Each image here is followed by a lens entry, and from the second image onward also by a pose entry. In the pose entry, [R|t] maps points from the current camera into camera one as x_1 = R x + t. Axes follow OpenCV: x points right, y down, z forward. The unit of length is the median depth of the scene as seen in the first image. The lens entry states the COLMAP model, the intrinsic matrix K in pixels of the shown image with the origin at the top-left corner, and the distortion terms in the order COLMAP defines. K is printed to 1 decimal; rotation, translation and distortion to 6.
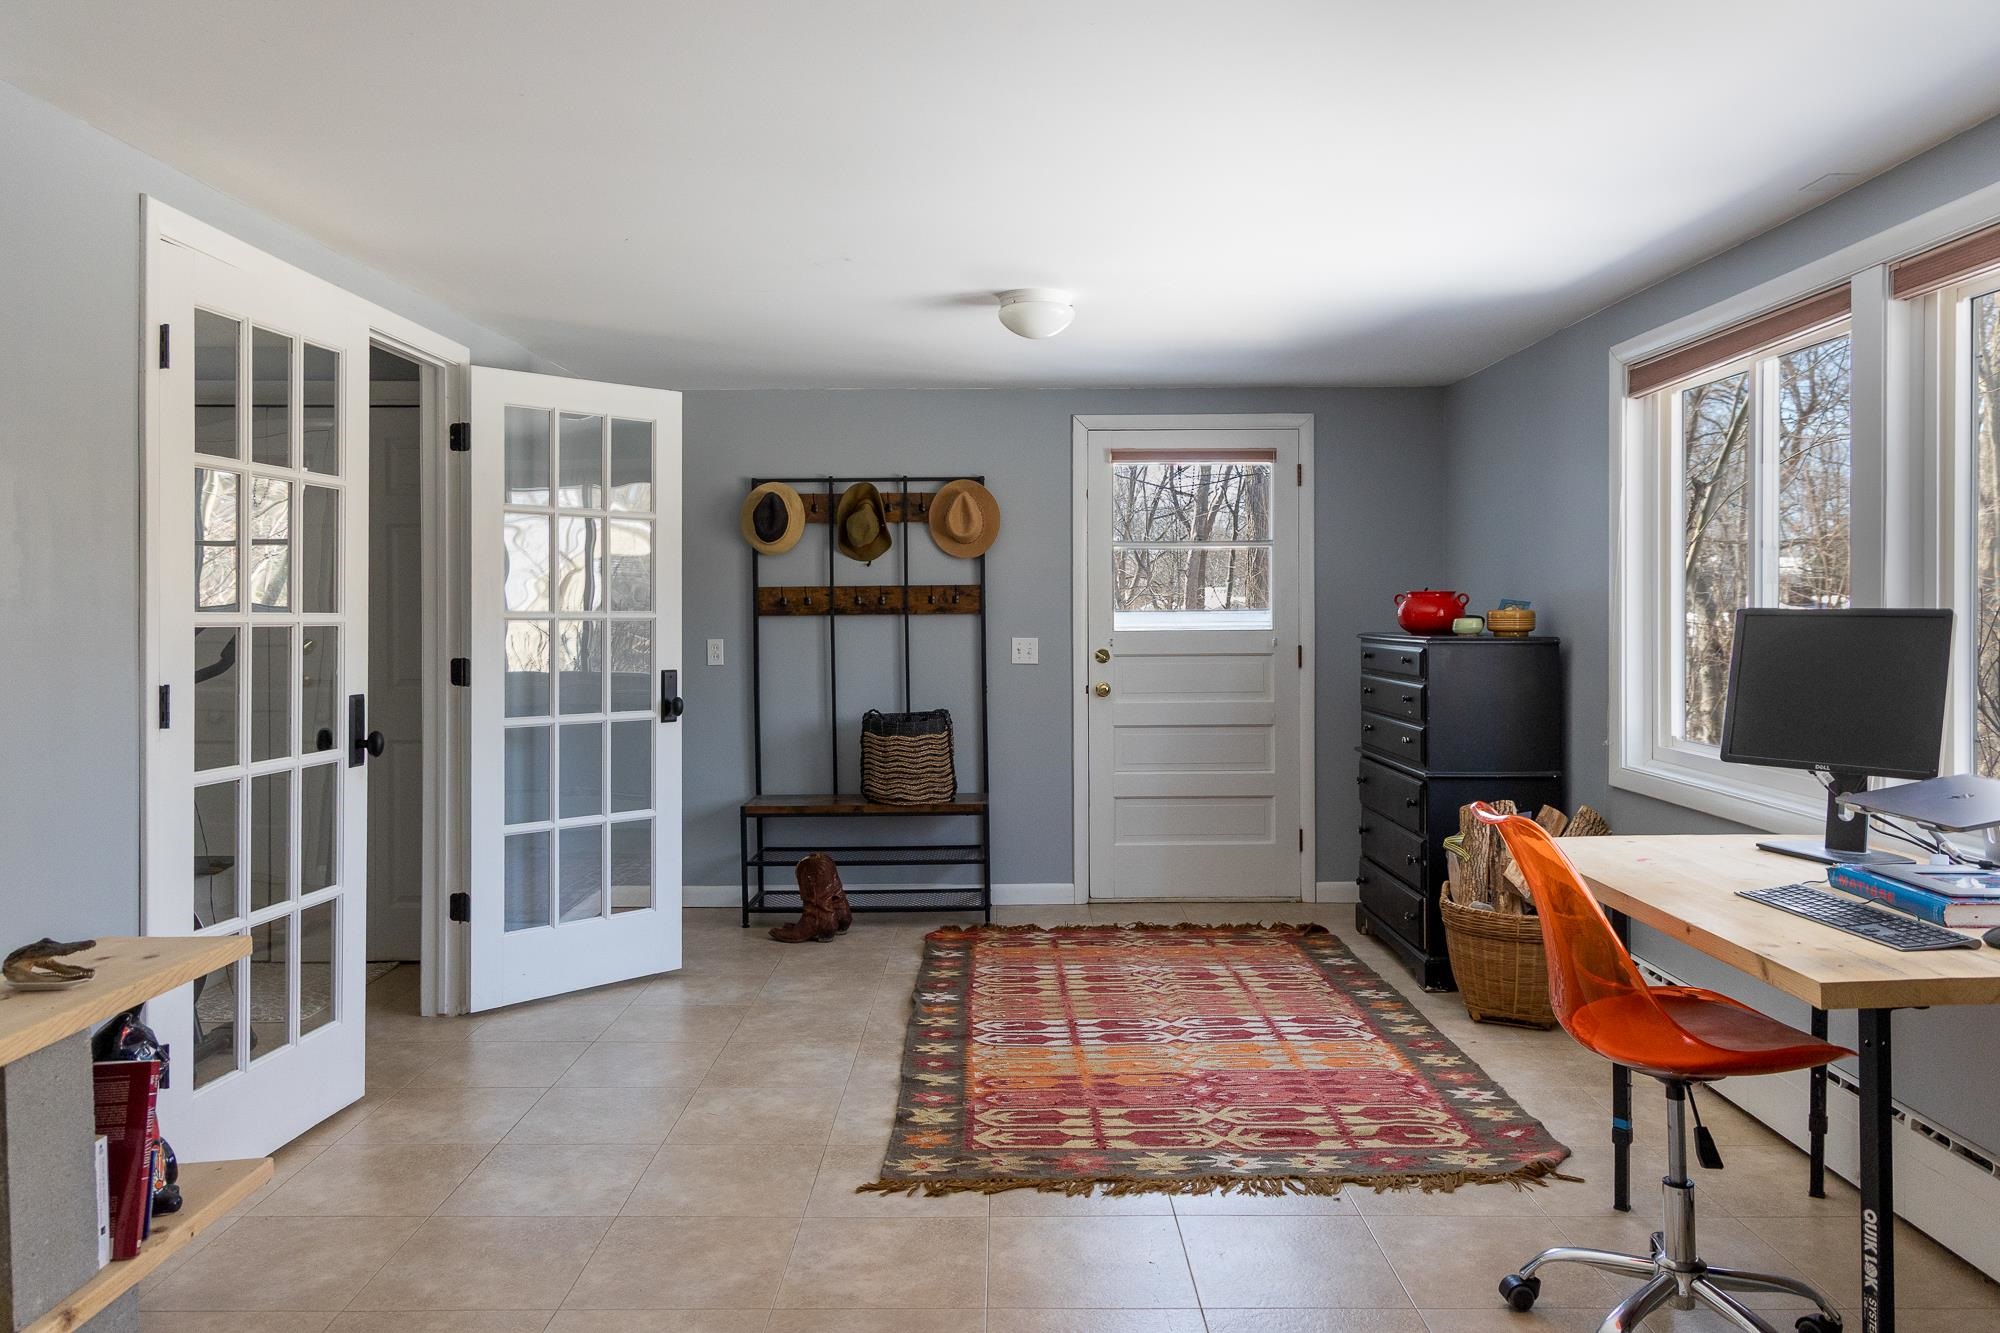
lens RADIAL K [[1455.1, 0, 995.4], [0, 1455.1, 612.5], [0, 0, 1]] dist [0.013335, -0.005852]
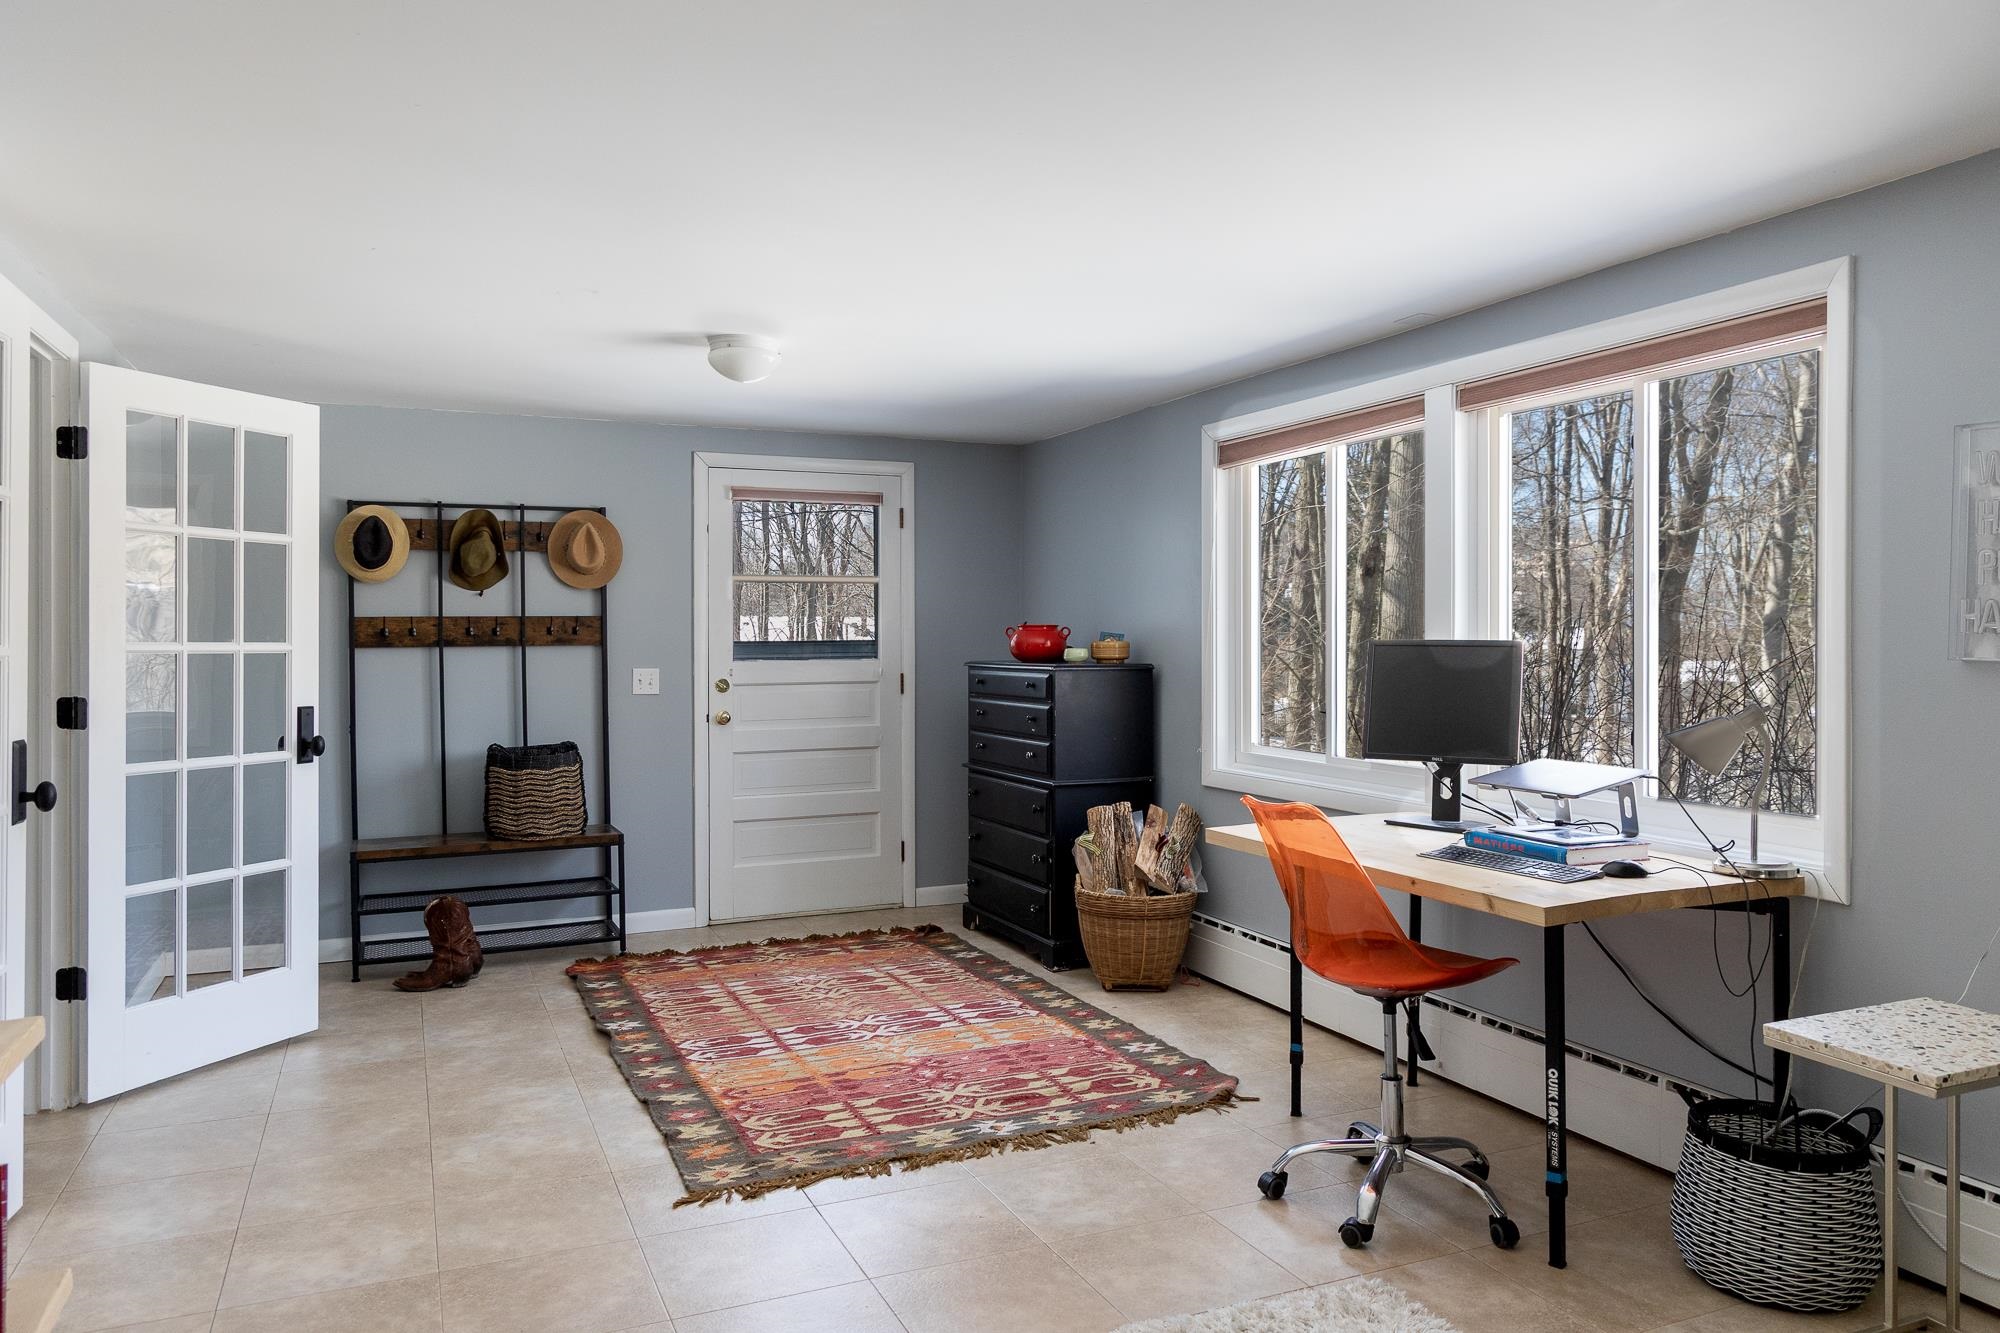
lens RADIAL K [[1455.1, 0, 960.0], [0, 1455.1, 639.3], [0, 0, 1]] dist [0.013335, -0.005852]
pose [[0.904601, 0.000424, 0.426259, -0.267196], [0.000836, 0.999996, -0.002770, -0.000150], [-0.426258, 0.002863, 0.904597, -0.013167]]
